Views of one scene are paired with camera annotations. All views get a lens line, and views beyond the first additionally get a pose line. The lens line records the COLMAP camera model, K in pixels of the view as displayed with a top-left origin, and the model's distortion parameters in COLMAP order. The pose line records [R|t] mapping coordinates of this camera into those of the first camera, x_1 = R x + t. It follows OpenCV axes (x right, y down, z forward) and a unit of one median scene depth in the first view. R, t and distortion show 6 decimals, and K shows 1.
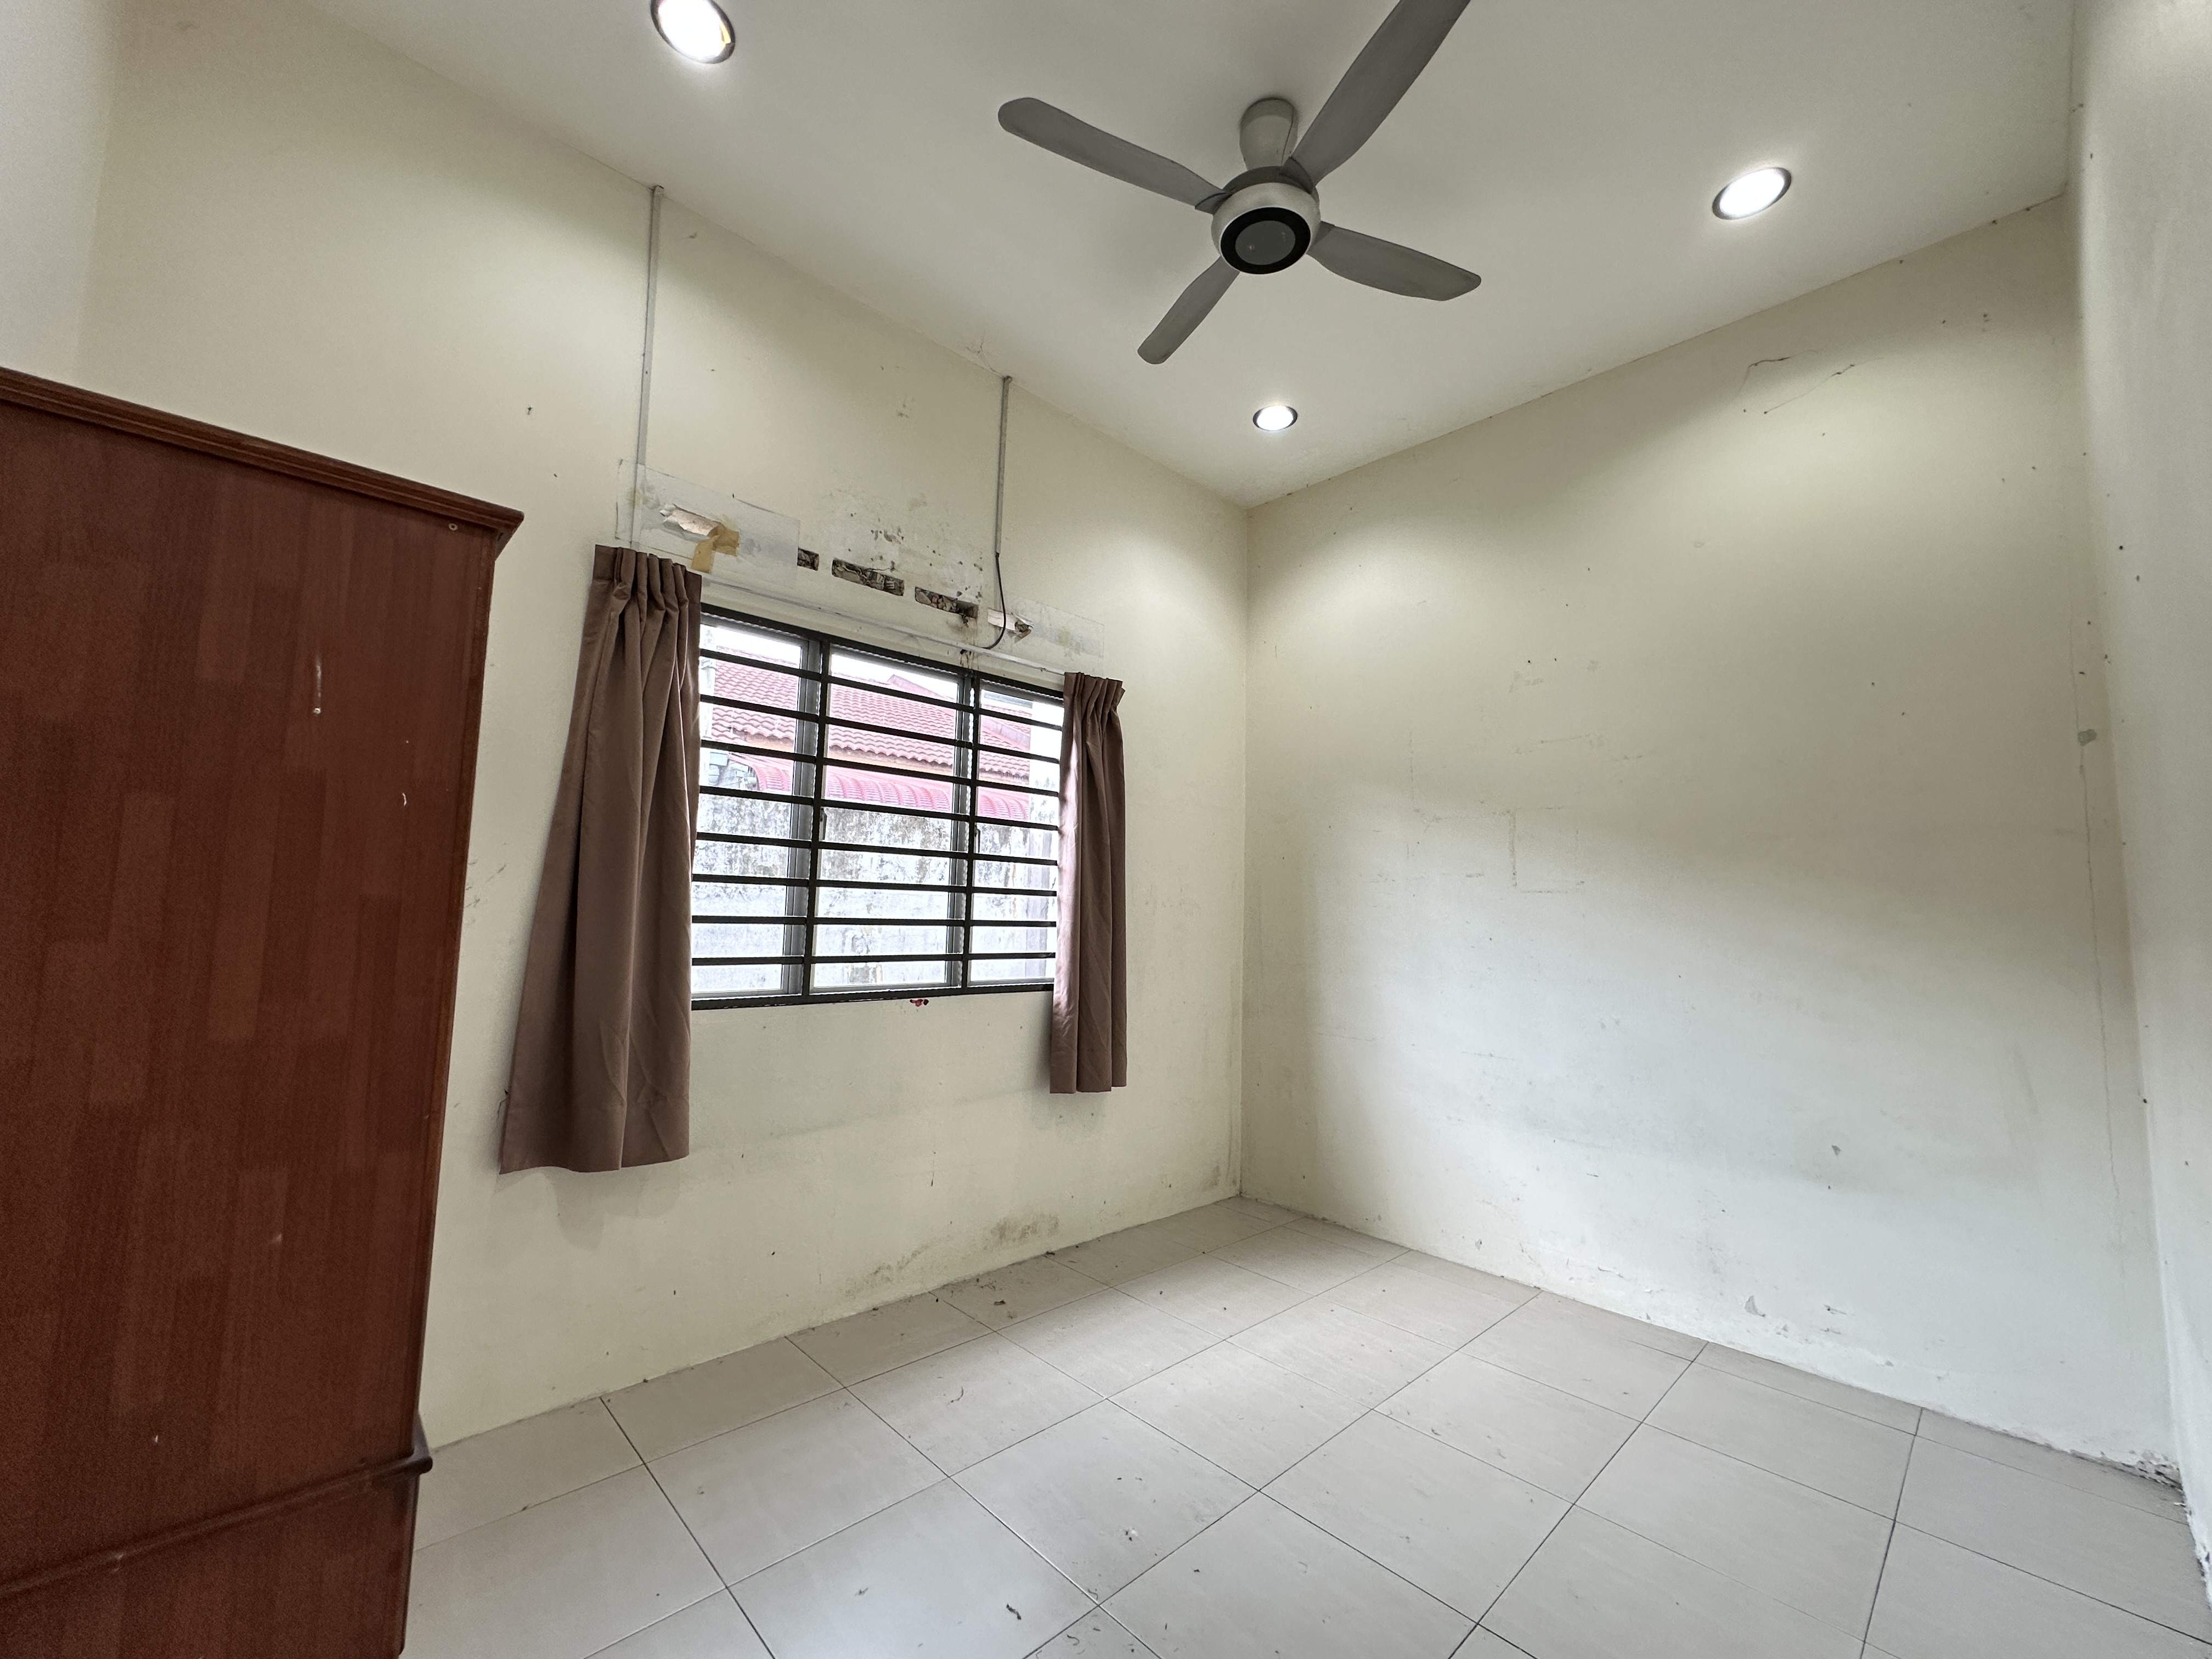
lens RADIAL K [[884.1, 0, 1119.8], [0, 884.1, 829.0], [0, 0, 1]] dist [-0.001348, -0.000142]
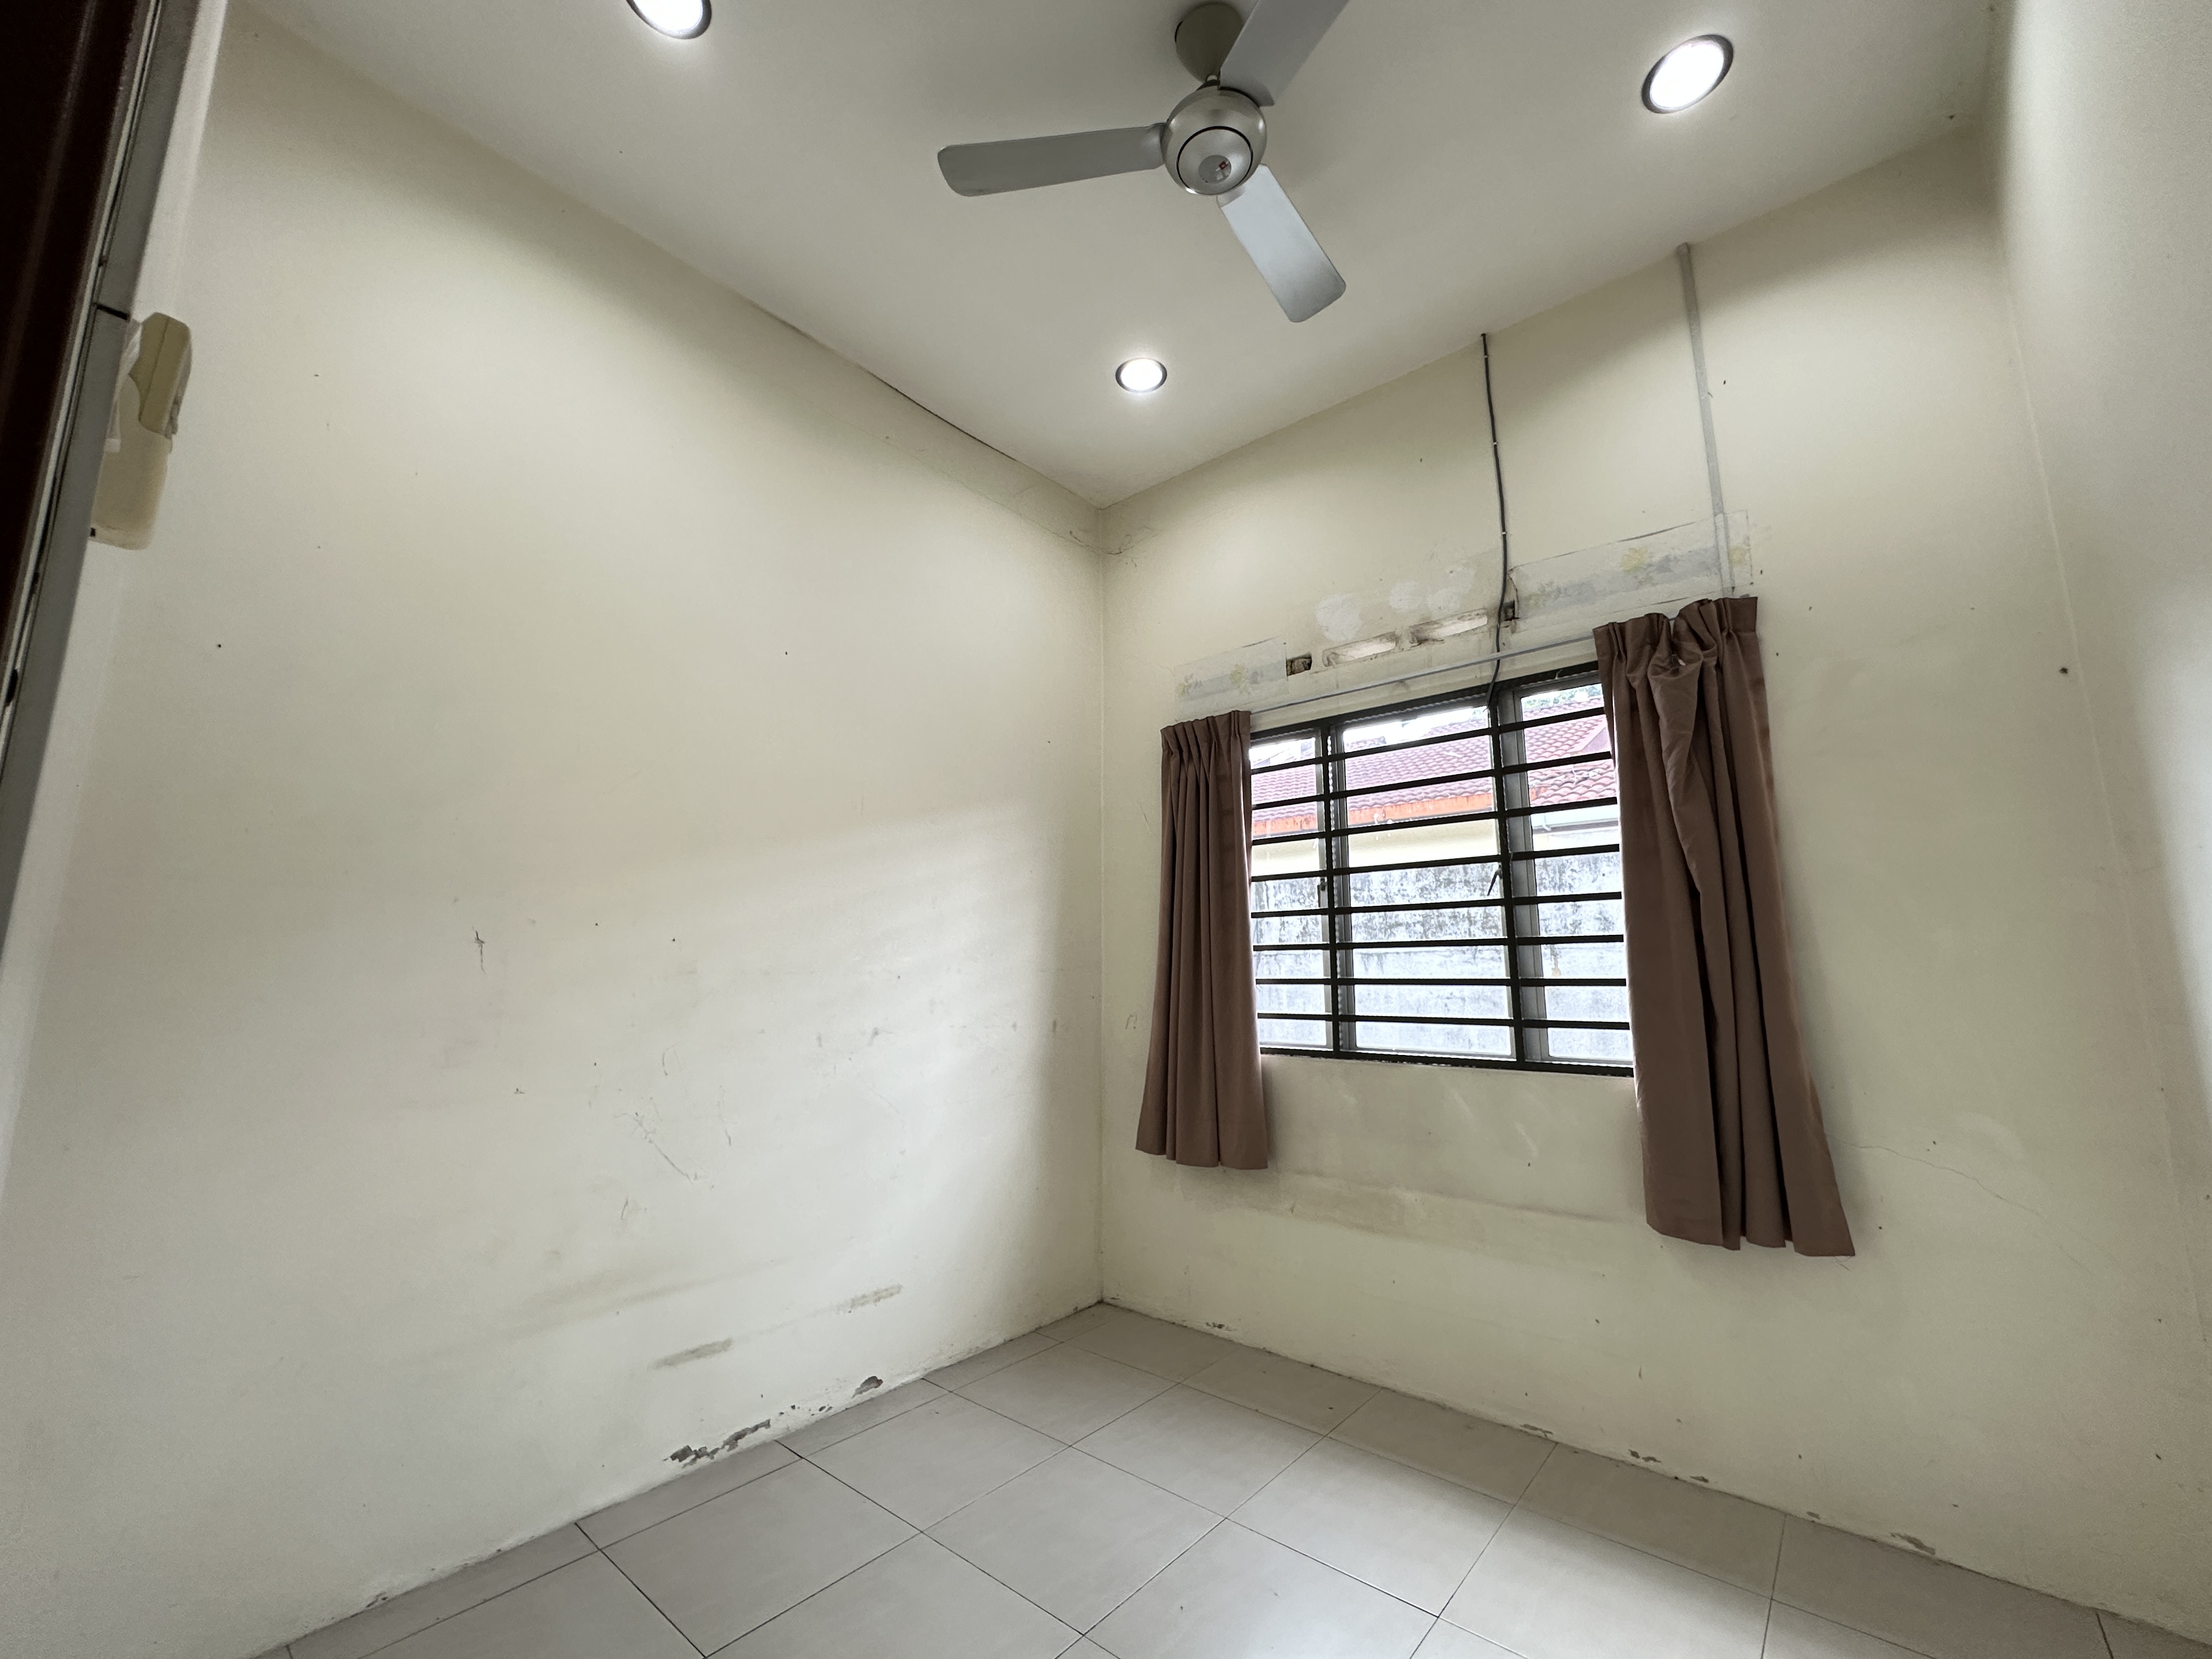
lens RADIAL K [[884.1, 0, 1120.7], [0, 884.1, 839.3], [0, 0, 1]] dist [-0.001348, -0.000142]
pose [[0.108984, -0.174068, -0.978684, 0.694229], [0.105687, 0.980997, -0.162710, 0.078917], [0.988409, -0.085701, 0.125310, 0.604354]]
